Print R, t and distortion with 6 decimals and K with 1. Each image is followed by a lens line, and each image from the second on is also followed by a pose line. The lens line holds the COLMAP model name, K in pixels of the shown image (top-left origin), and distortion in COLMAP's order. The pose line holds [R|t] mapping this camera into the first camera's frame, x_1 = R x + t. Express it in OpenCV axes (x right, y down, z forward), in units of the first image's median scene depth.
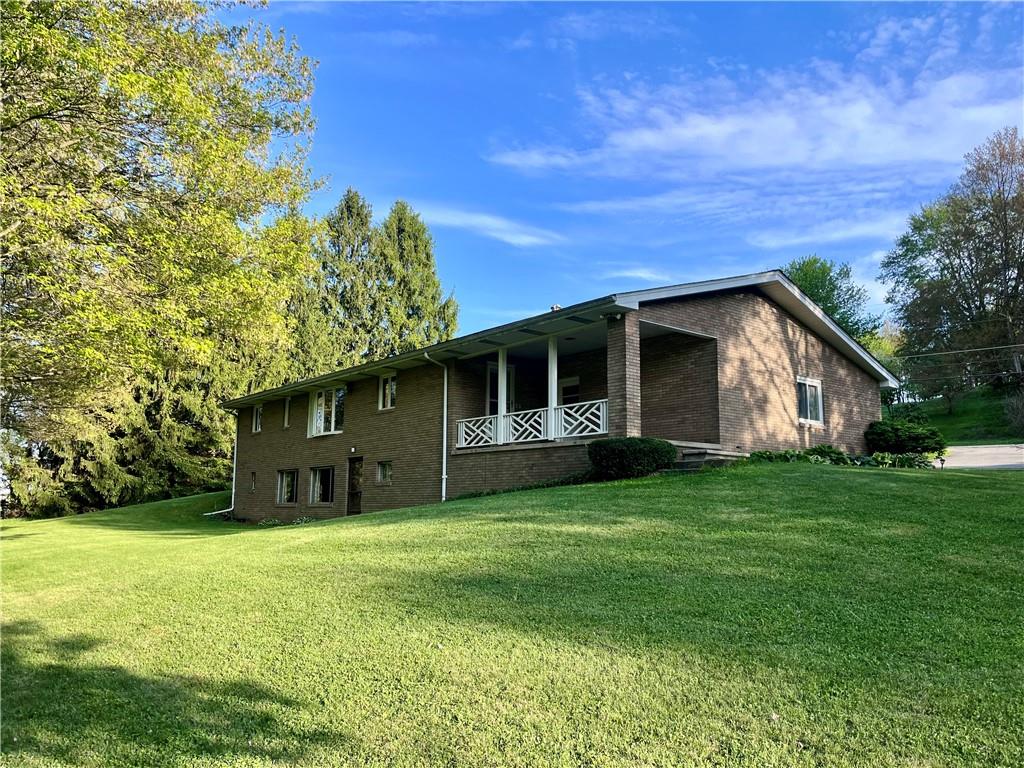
lens RADIAL K [[789.3, 0, 518.9], [0, 789.3, 384.9], [0, 0, 1]] dist [0.055332, -0.068277]
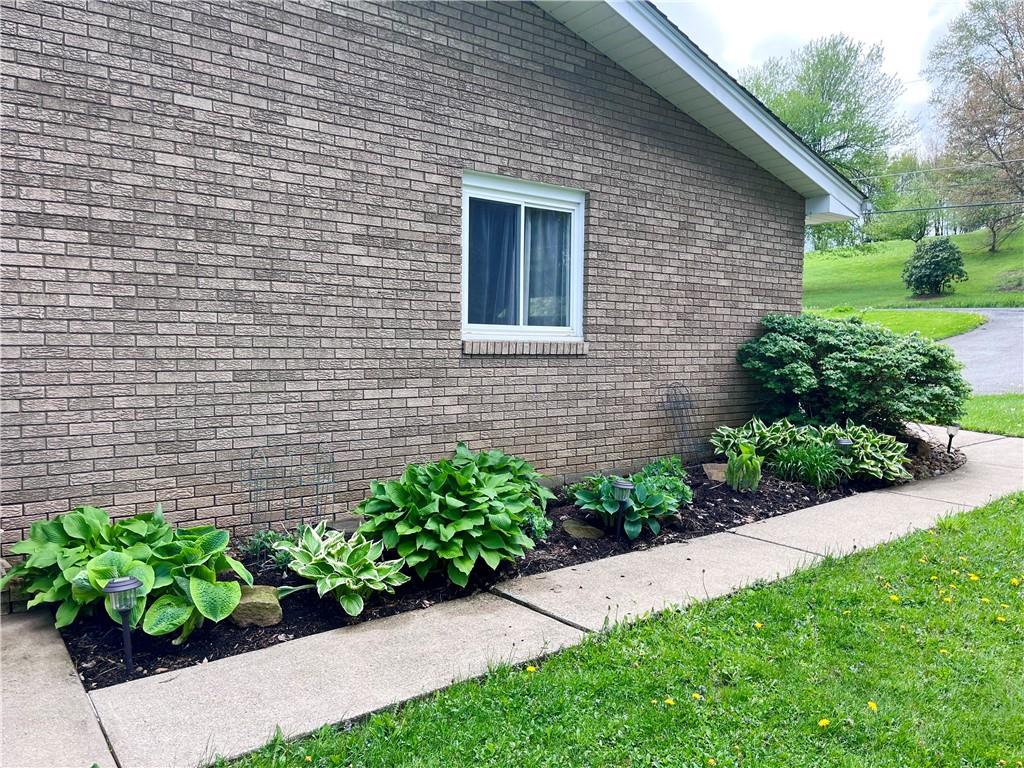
lens RADIAL K [[789.3, 0, 513.8], [0, 789.3, 385.7], [0, 0, 1]] dist [0.055332, -0.068277]
pose [[0.999293, -0.003095, -0.037468, 0.322007], [0.011169, 0.976050, 0.217259, -0.000990], [0.035898, -0.217524, 0.975395, 0.602947]]
